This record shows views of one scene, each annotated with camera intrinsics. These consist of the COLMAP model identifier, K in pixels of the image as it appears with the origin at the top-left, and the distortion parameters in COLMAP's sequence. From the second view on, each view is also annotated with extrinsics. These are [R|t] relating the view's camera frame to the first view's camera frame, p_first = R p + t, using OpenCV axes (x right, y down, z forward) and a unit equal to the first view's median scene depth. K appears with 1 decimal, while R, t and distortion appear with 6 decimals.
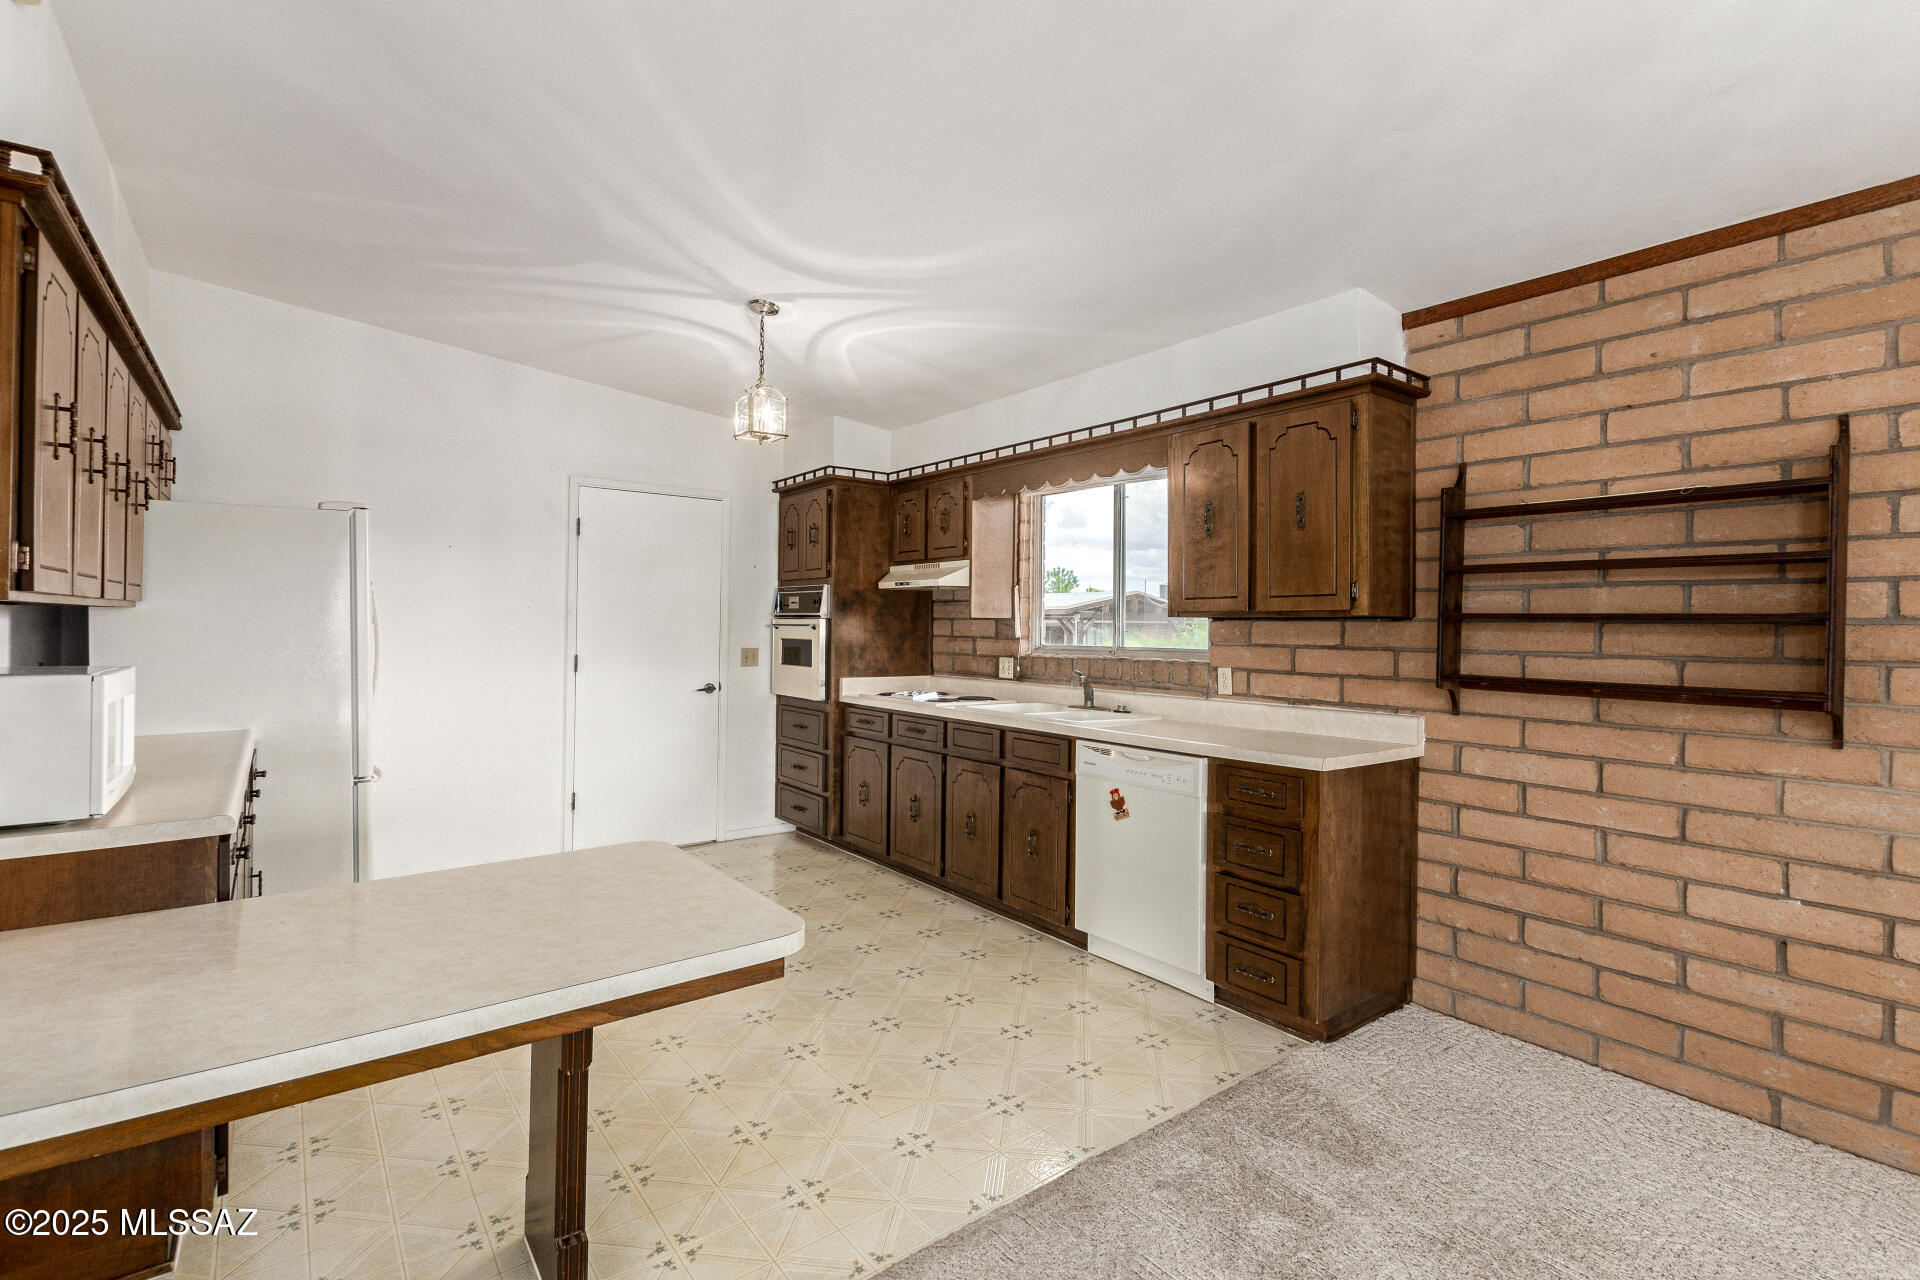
lens RADIAL K [[882.4, 0, 965.3], [0, 882.4, 624.8], [0, 0, 1]] dist [0.009625, -0.004960]
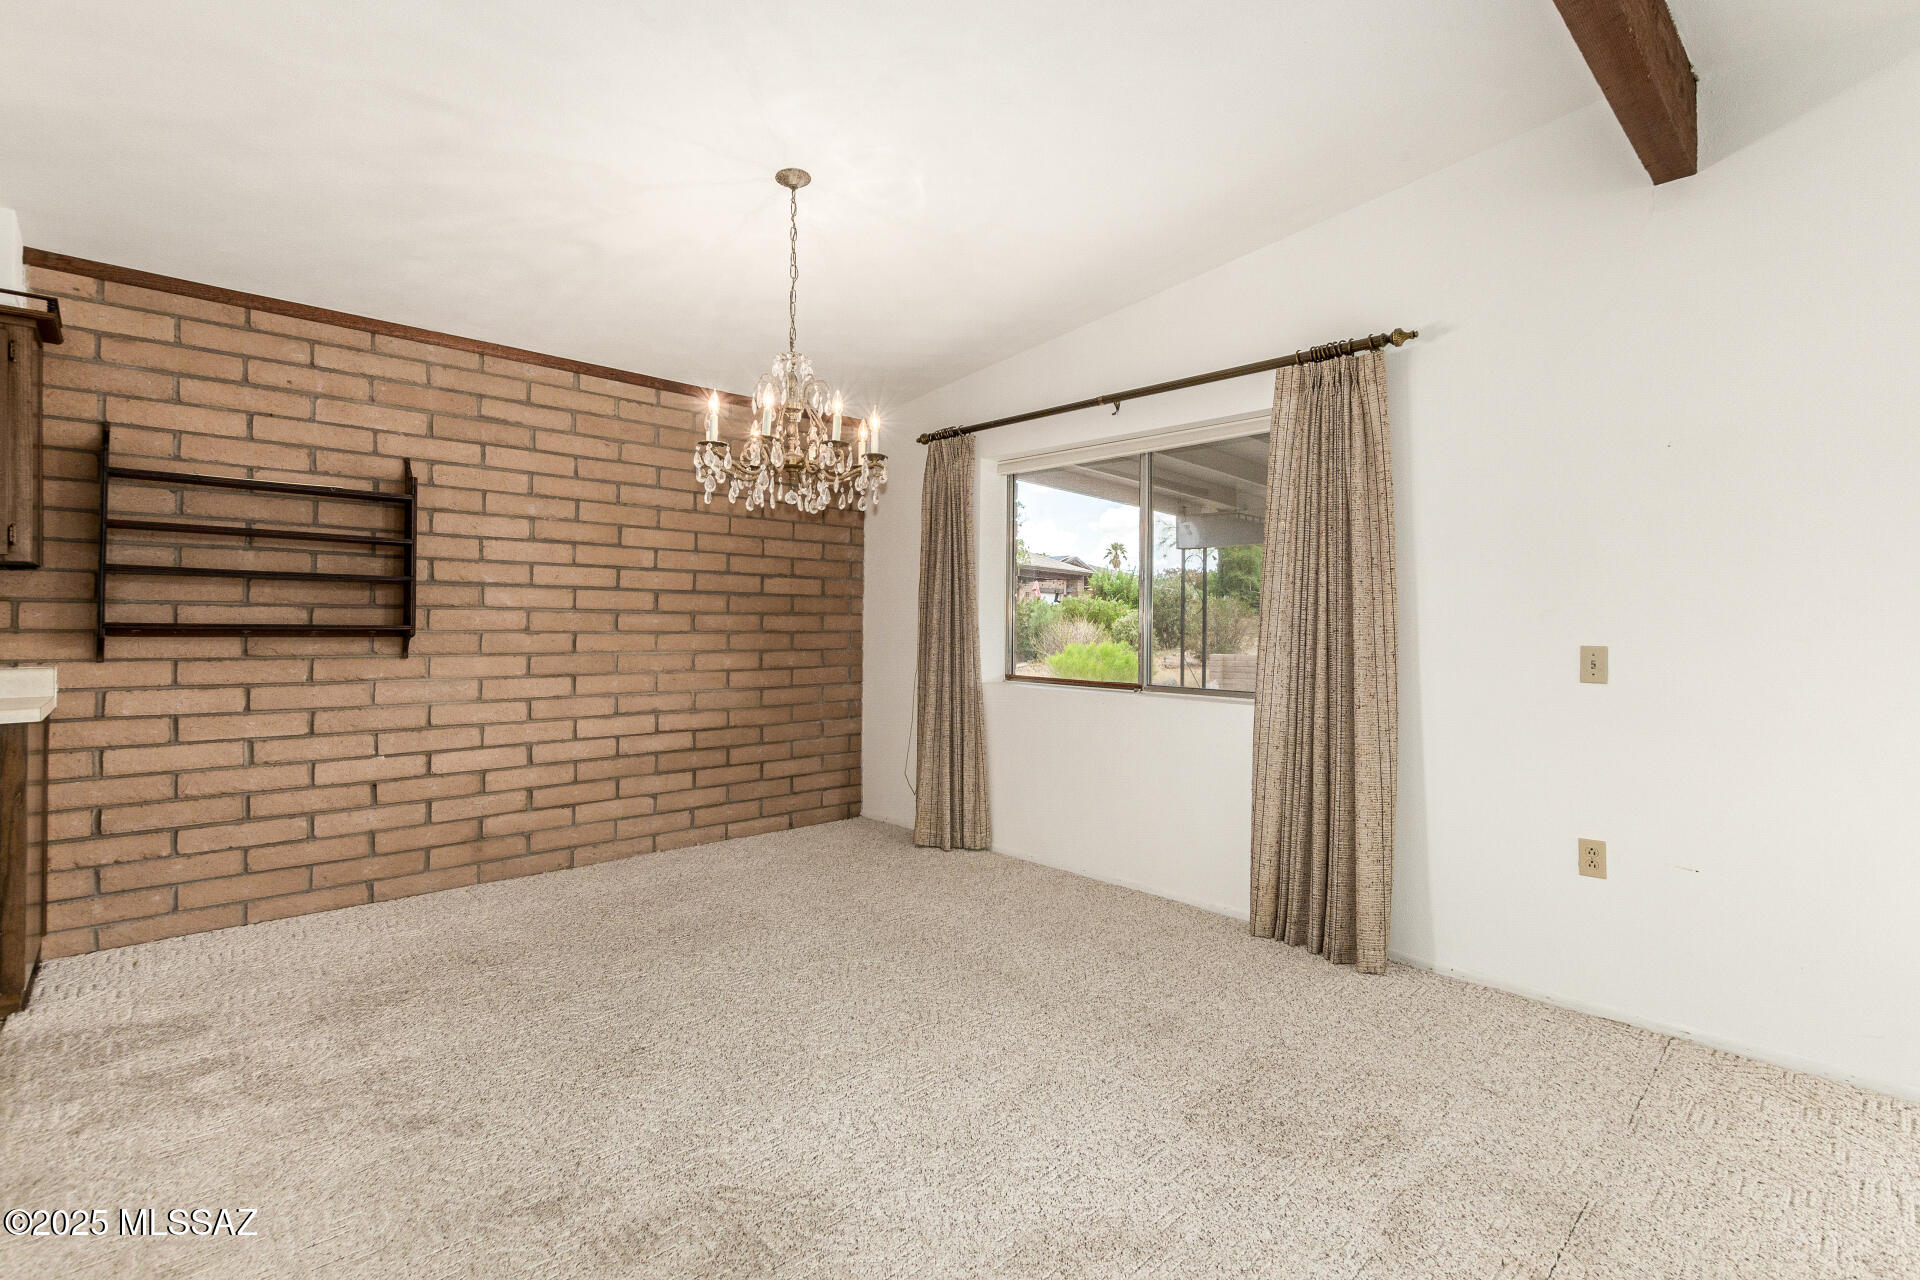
lens RADIAL K [[882.4, 0, 966.9], [0, 882.4, 624.4], [0, 0, 1]] dist [0.009625, -0.004960]
pose [[-0.094191, -0.012862, 0.995471, -0.559092], [-0.011238, 0.999867, 0.011855, 0.032051], [-0.995491, -0.010071, -0.094323, 0.076838]]
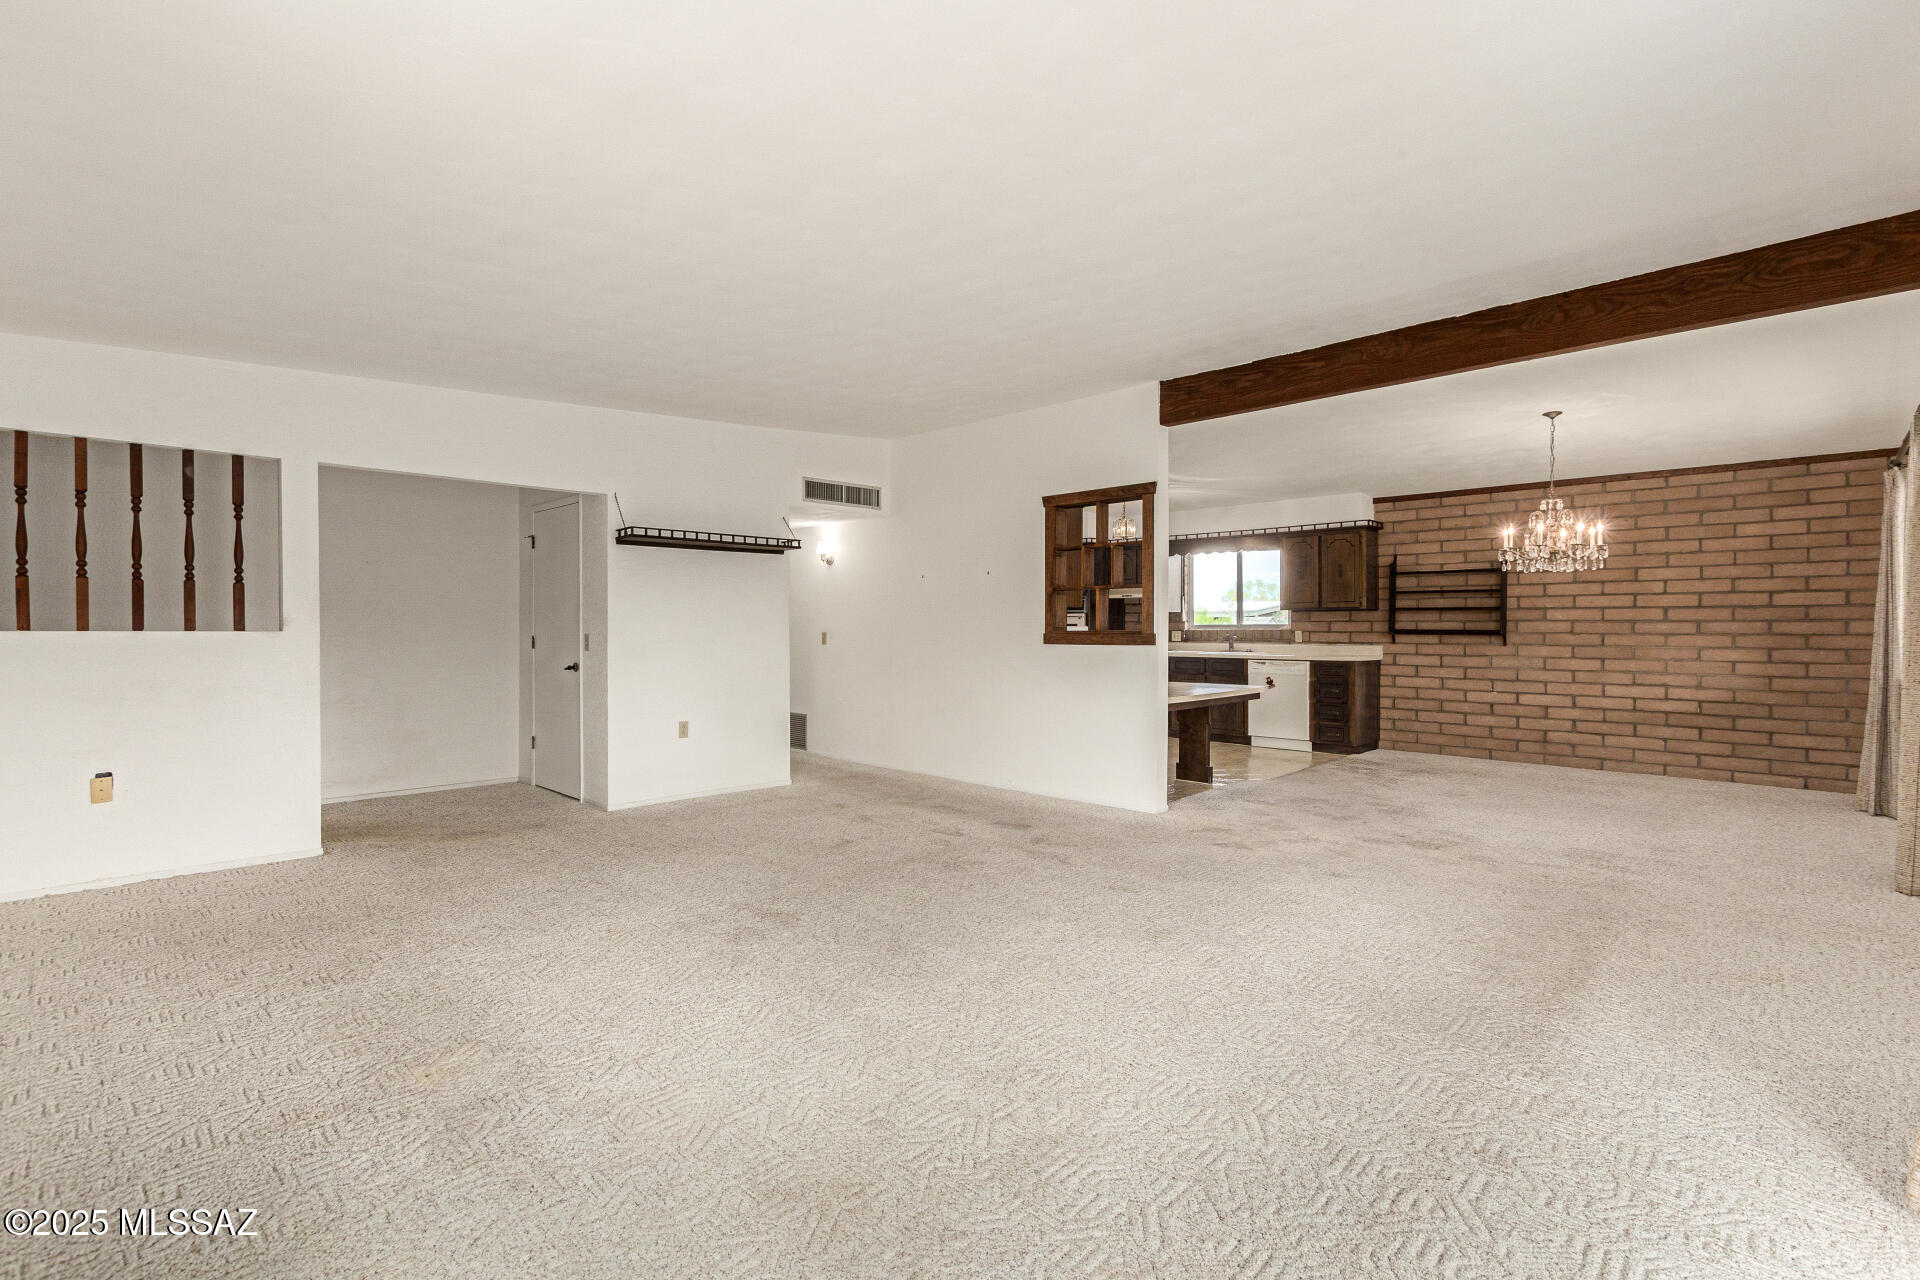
lens RADIAL K [[882.4, 0, 964.4], [0, 882.4, 632.3], [0, 0, 1]] dist [0.009625, -0.004960]
pose [[0.989749, -0.014149, 0.142116, -1.152047], [0.012609, 0.999852, 0.011730, 0.014431], [-0.142261, -0.009818, 0.989780, -1.530053]]
